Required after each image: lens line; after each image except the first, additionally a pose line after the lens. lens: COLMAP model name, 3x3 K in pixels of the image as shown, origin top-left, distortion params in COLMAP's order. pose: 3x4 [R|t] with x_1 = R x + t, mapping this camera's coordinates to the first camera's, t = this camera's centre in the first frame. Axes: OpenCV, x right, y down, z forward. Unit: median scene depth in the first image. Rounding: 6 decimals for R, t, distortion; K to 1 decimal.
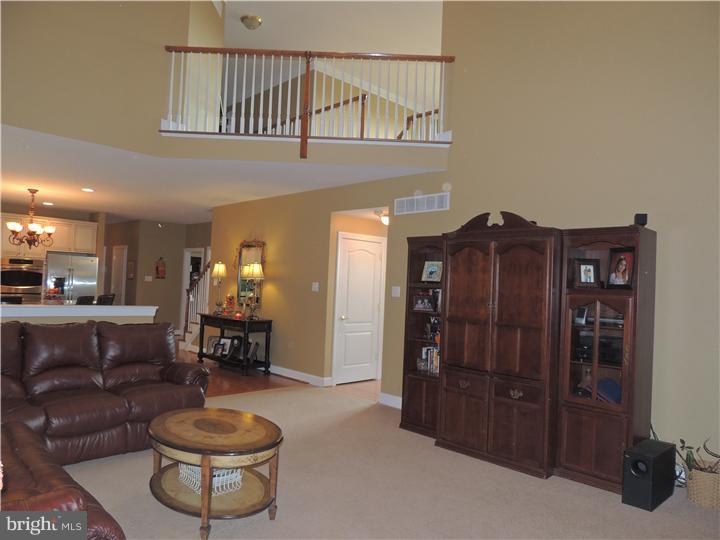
lens RADIAL K [[509.6, 0, 359.3], [0, 509.6, 271.3], [0, 0, 1]] dist [-0.023284, 0.005595]
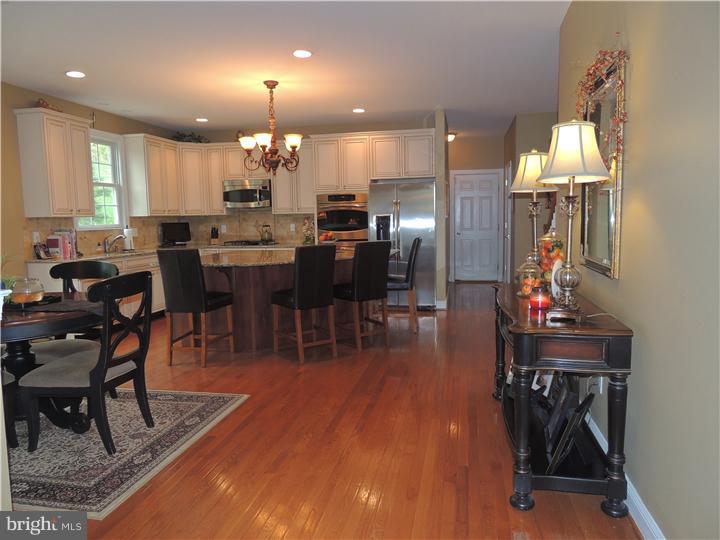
lens RADIAL K [[509.6, 0, 361.5], [0, 509.6, 269.5], [0, 0, 1]] dist [-0.023284, 0.005595]
pose [[0.565827, 0.029515, -0.823996, -0.031105], [0.069621, 0.994080, 0.083415, 0.026034], [0.821580, -0.104566, 0.560422, 0.597831]]
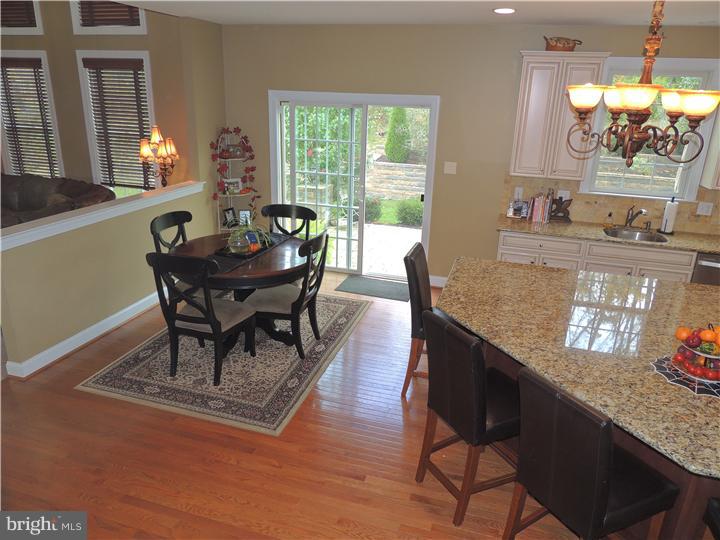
lens RADIAL K [[509.6, 0, 363.5], [0, 509.6, 269.4], [0, 0, 1]] dist [-0.023284, 0.005595]
pose [[-0.866878, 0.089132, -0.490488, -0.296414], [-0.058831, 0.958721, 0.278197, -0.051458], [0.495037, 0.270019, -0.825850, 1.012475]]
